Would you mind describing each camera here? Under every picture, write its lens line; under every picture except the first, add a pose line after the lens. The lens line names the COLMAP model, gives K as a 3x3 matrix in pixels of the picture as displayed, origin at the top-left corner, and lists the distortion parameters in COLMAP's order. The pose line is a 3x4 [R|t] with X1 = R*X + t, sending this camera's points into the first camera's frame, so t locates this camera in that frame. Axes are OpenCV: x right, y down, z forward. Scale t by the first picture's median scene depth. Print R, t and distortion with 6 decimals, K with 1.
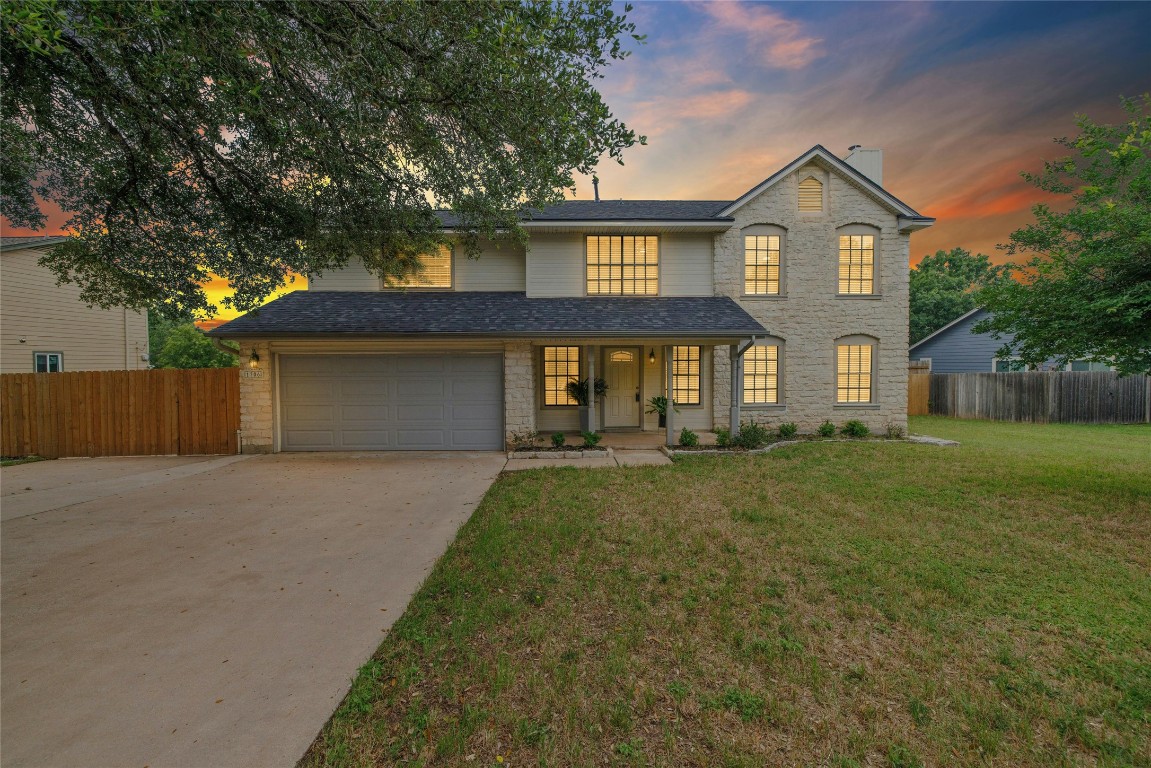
lens RADIAL K [[482.9, 0, 574.7], [0, 482.9, 377.0], [0, 0, 1]] dist [0.000993, 0.000098]
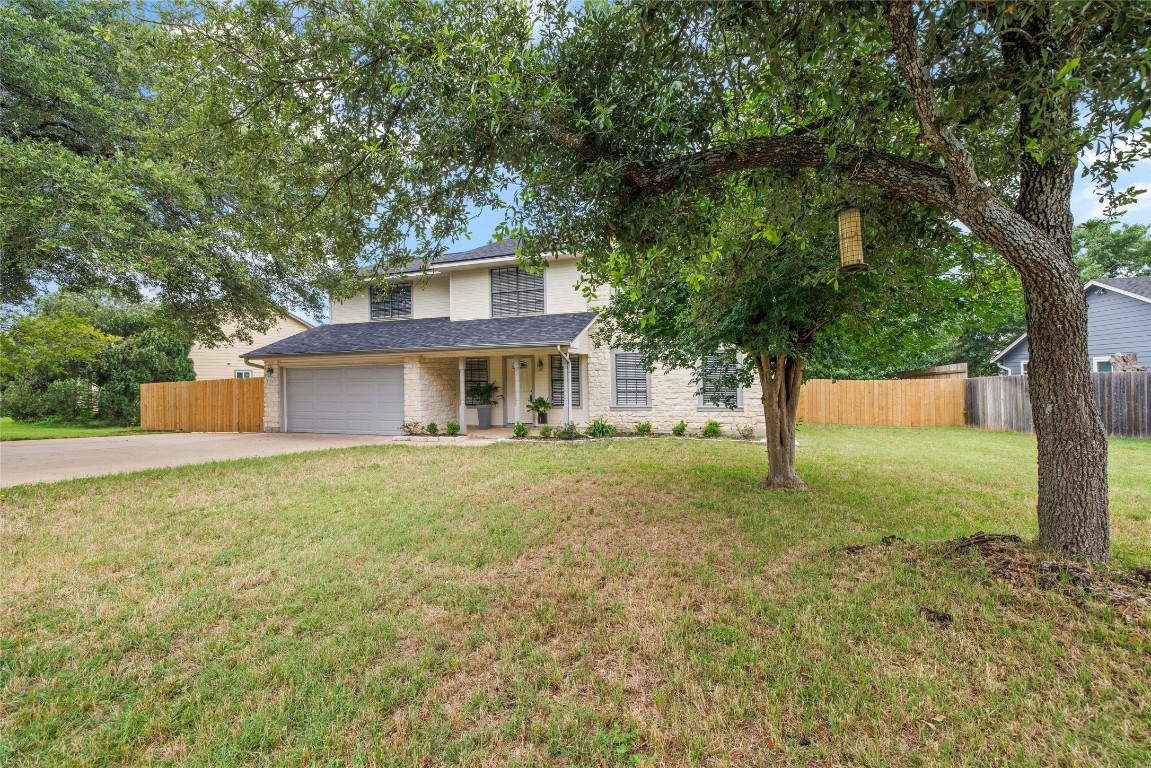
lens RADIAL K [[482.9, 0, 574.7], [0, 482.9, 377.0], [0, 0, 1]] dist [0.000993, 0.000098]
pose [[0.943105, -0.009753, -0.332351, 0.649847], [0.002290, 0.999737, -0.022837, 0.015642], [0.332486, 0.020777, 0.942879, -0.113282]]
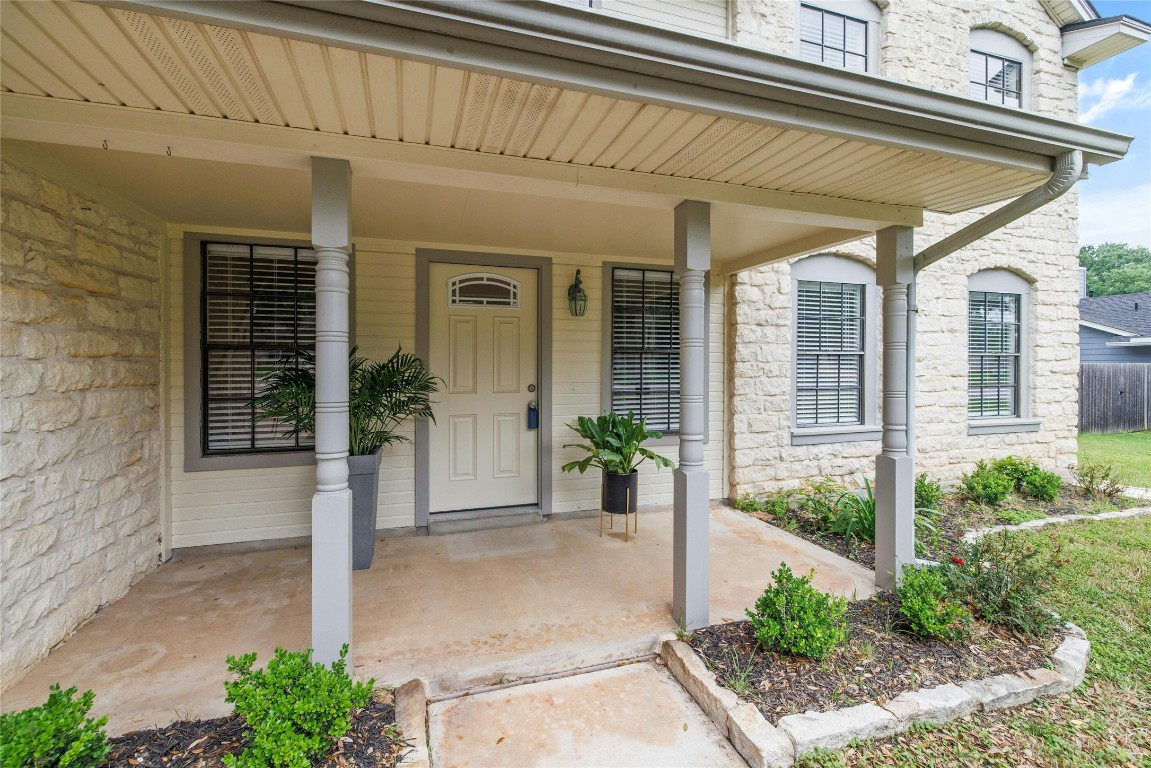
lens RADIAL K [[482.9, 0, 574.7], [0, 482.9, 377.0], [0, 0, 1]] dist [0.000993, 0.000098]
pose [[0.957770, -0.000817, 0.287535, 0.062935], [0.002339, 0.999985, -0.004948, 0.016171], [-0.287527, 0.005412, 0.957757, 0.680288]]
